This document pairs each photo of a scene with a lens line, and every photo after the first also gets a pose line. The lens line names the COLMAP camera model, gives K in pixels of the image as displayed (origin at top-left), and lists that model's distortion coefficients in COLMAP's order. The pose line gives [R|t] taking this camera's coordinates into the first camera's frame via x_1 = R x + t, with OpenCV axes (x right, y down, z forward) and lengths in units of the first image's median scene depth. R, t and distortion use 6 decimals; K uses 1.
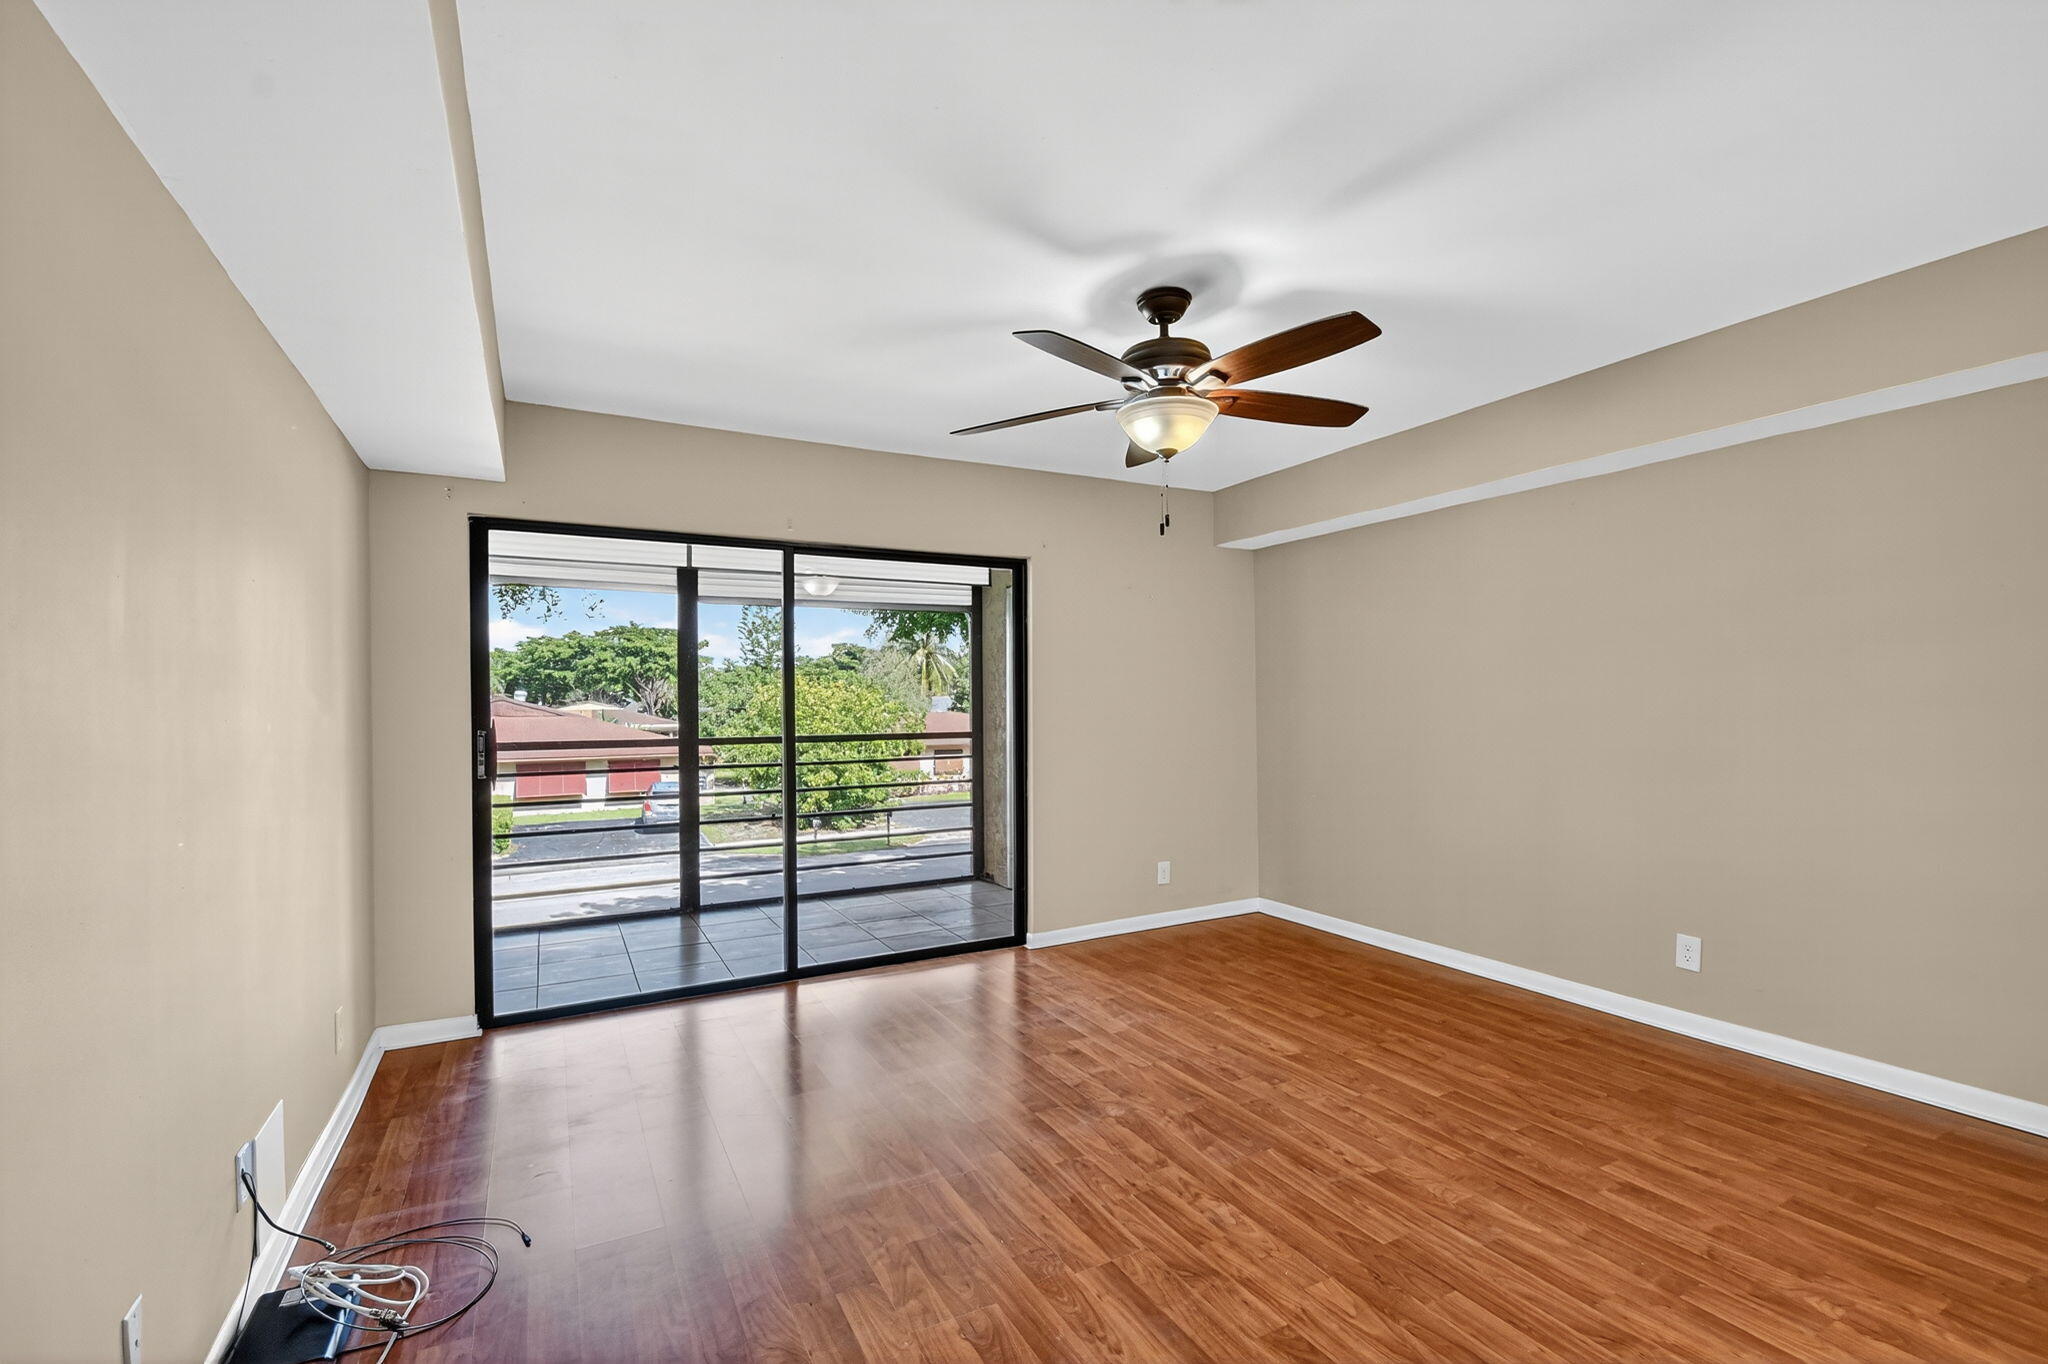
lens RADIAL K [[910.3, 0, 1024.0], [0, 910.3, 715.8], [0, 0, 1]] dist [0.010787, -0.000369]
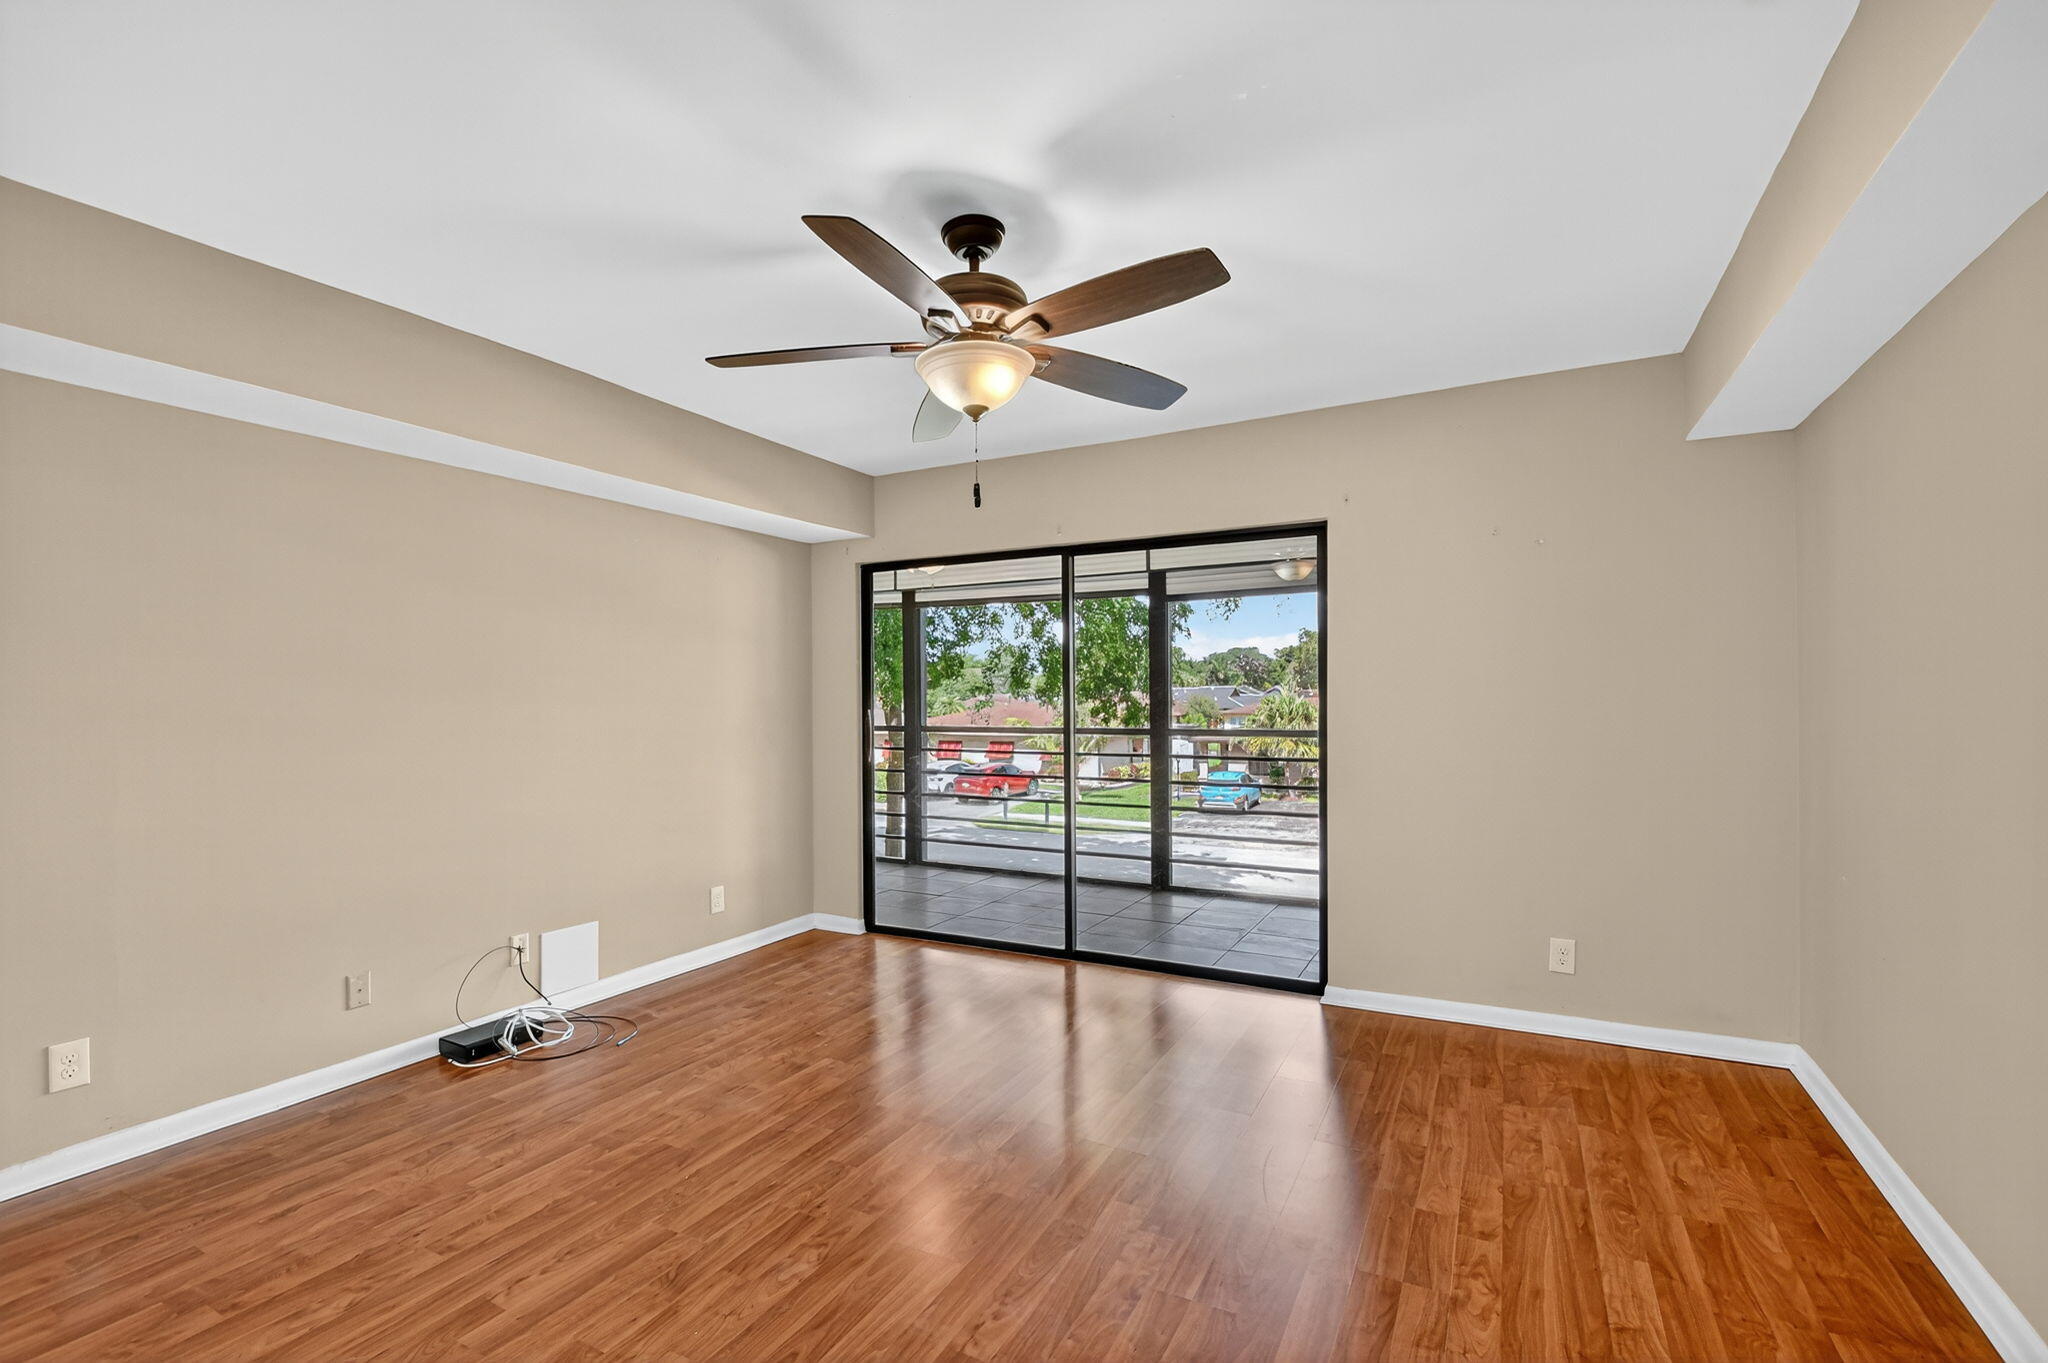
lens RADIAL K [[908.0, 0, 1033.1], [0, 908.0, 696.5], [0, 0, 1]] dist [0.021628, -0.020321]
pose [[0.549001, 0.002523, -0.835818, 0.607438], [-0.009673, 0.999948, -0.003335, -0.010803], [0.835766, 0.009916, 0.548997, 0.384668]]
